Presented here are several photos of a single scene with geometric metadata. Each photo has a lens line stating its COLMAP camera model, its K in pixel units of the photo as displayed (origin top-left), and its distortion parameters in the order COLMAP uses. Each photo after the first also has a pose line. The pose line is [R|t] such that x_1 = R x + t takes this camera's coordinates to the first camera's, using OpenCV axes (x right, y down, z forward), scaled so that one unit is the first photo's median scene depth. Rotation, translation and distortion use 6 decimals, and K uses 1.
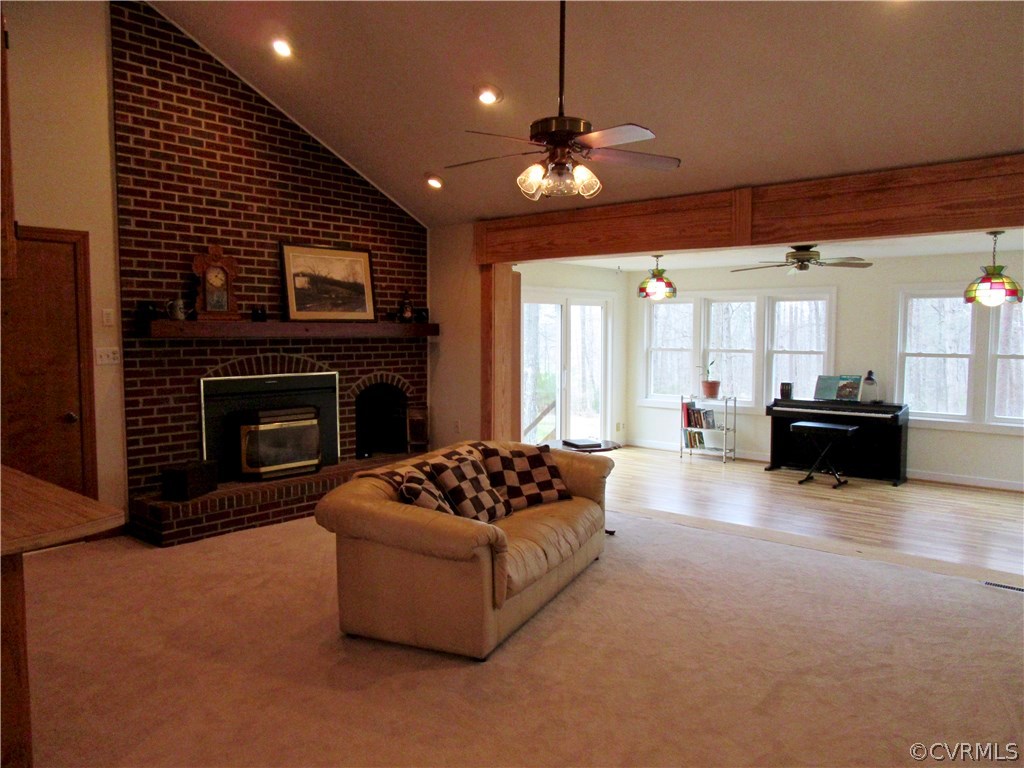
lens RADIAL K [[754.8, 0, 519.1], [0, 754.8, 385.7], [0, 0, 1]] dist [-0.014312, 0.008432]
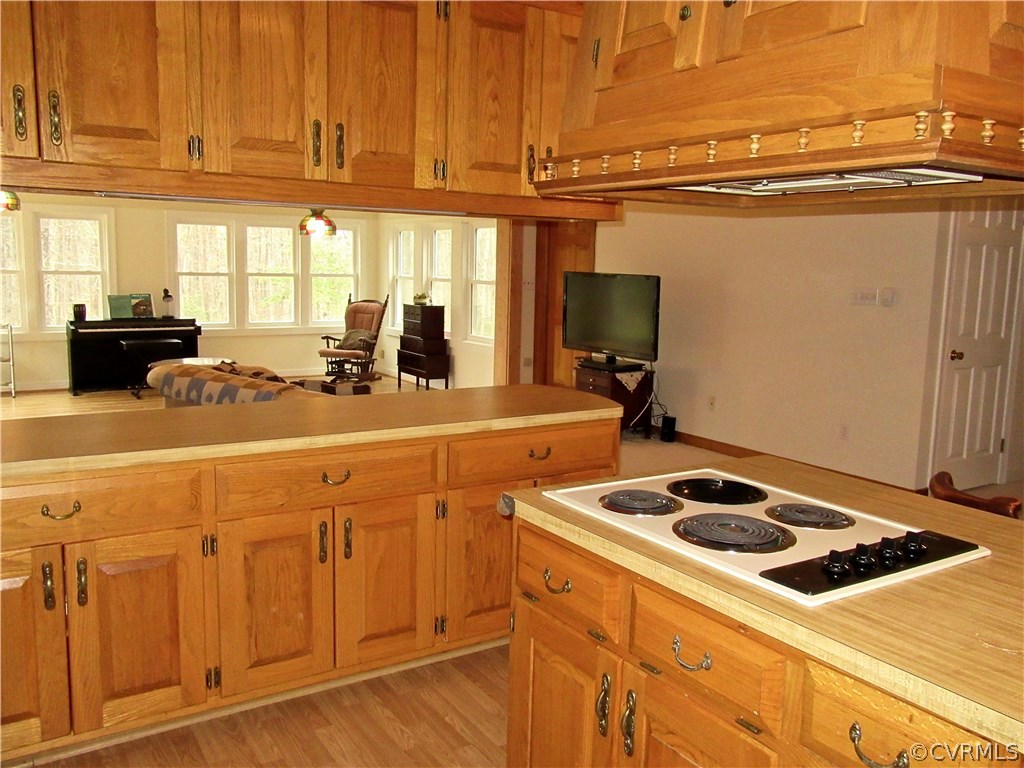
lens RADIAL K [[866.3, 0, 513.9], [0, 866.3, 386.8], [0, 0, 1]] dist [-0.019996, 0.013934]
pose [[0.286918, -0.136851, 0.948130, -0.864002], [0.048162, 0.990552, 0.128400, -0.022084], [-0.956744, 0.008823, 0.290798, 0.210970]]
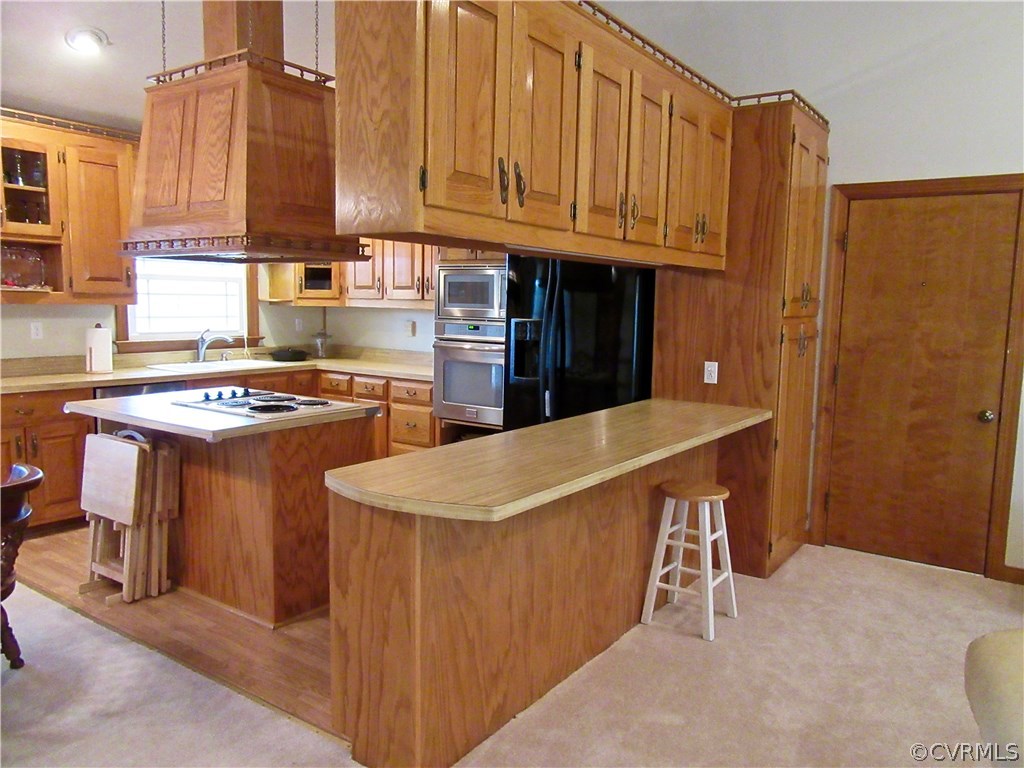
lens RADIAL K [[754.8, 0, 516.6], [0, 754.8, 386.1], [0, 0, 1]] dist [-0.014312, 0.008432]
pose [[0.098357, 0.112645, -0.988755, 0.118055], [-0.094072, 0.990176, 0.103449, -0.021682], [0.990695, 0.082839, 0.107988, 0.386232]]
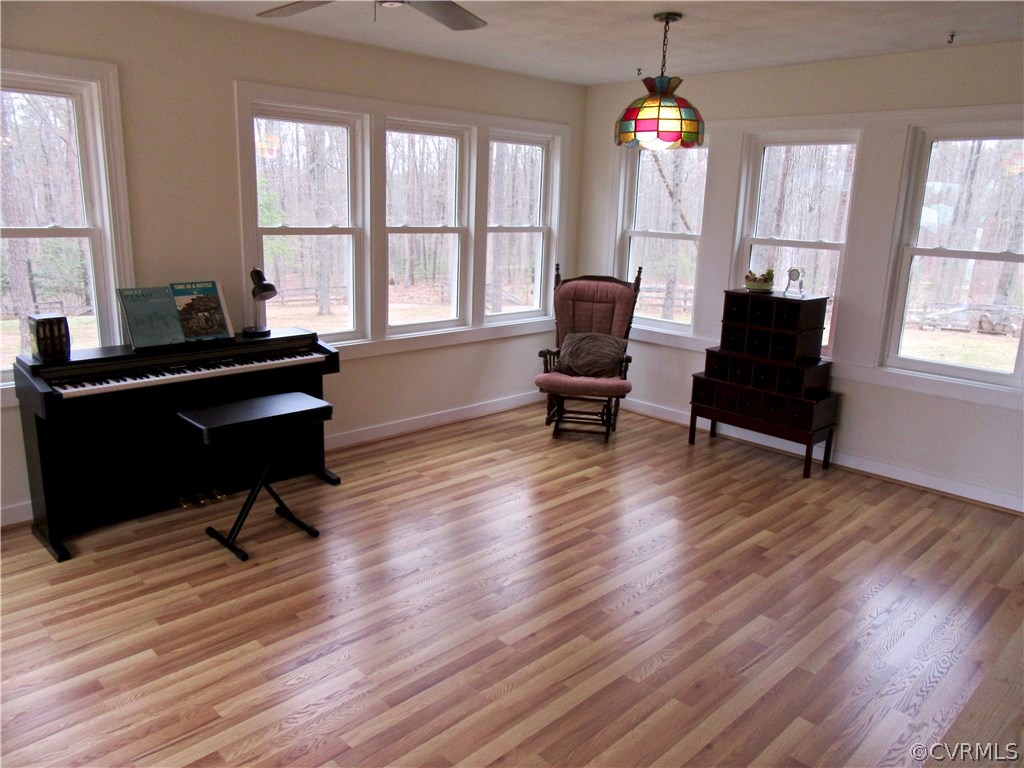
lens RADIAL K [[754.8, 0, 512.5], [0, 754.8, 385.2], [0, 0, 1]] dist [-0.014312, 0.008432]
pose [[0.093180, -0.239677, 0.966371, 0.014352], [0.043585, 0.970645, 0.236535, -0.077167], [-0.994695, 0.020079, 0.100891, 1.137681]]
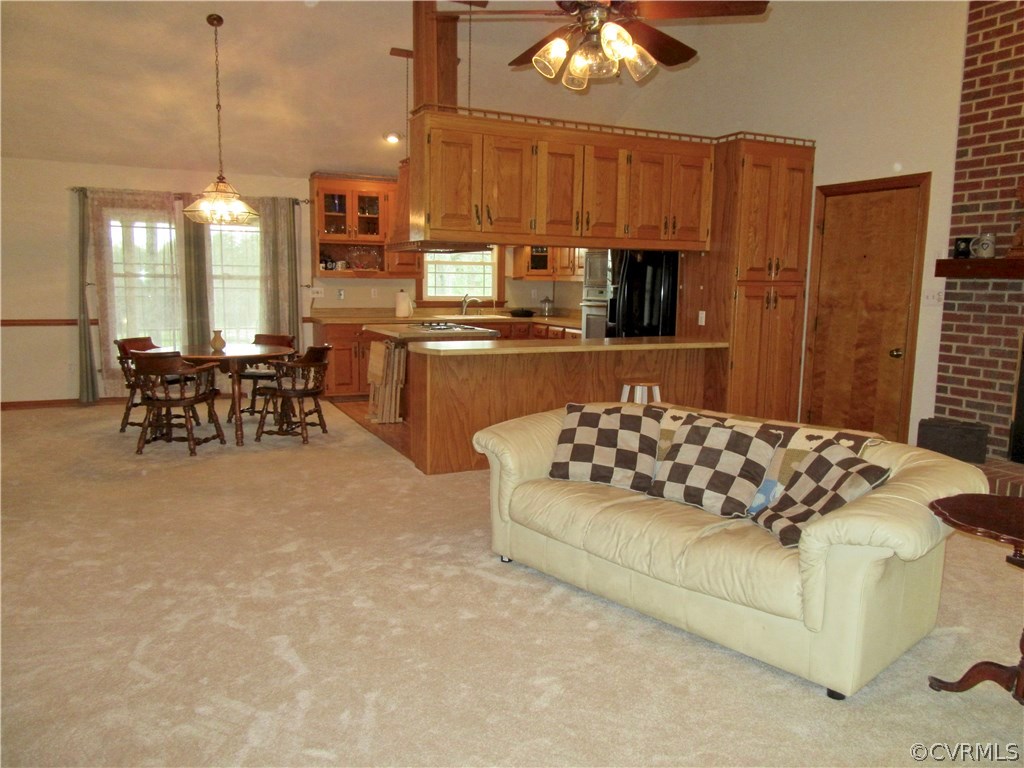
lens RADIAL K [[754.8, 0, 522.2], [0, 754.8, 383.4], [0, 0, 1]] dist [-0.014312, 0.008432]
pose [[-0.395696, 0.117265, -0.910864, 0.537488], [-0.083193, 0.983160, 0.162713, -0.040689], [0.914606, 0.140163, -0.379276, 0.836572]]
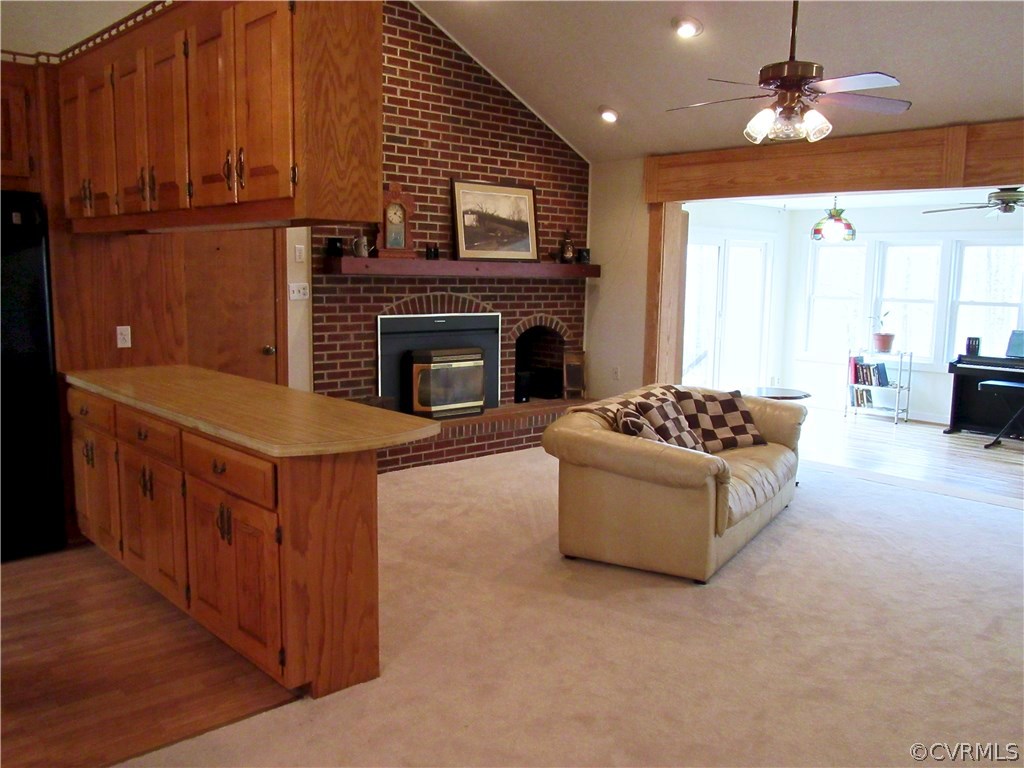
lens RADIAL K [[866.3, 0, 516.1], [0, 866.3, 386.2], [0, 0, 1]] dist [-0.019996, 0.013934]
pose [[0.993003, 0.031728, -0.113747, -0.106234], [-0.025204, 0.997978, 0.058341, 0.012331], [0.115368, -0.055066, 0.991795, -0.134579]]
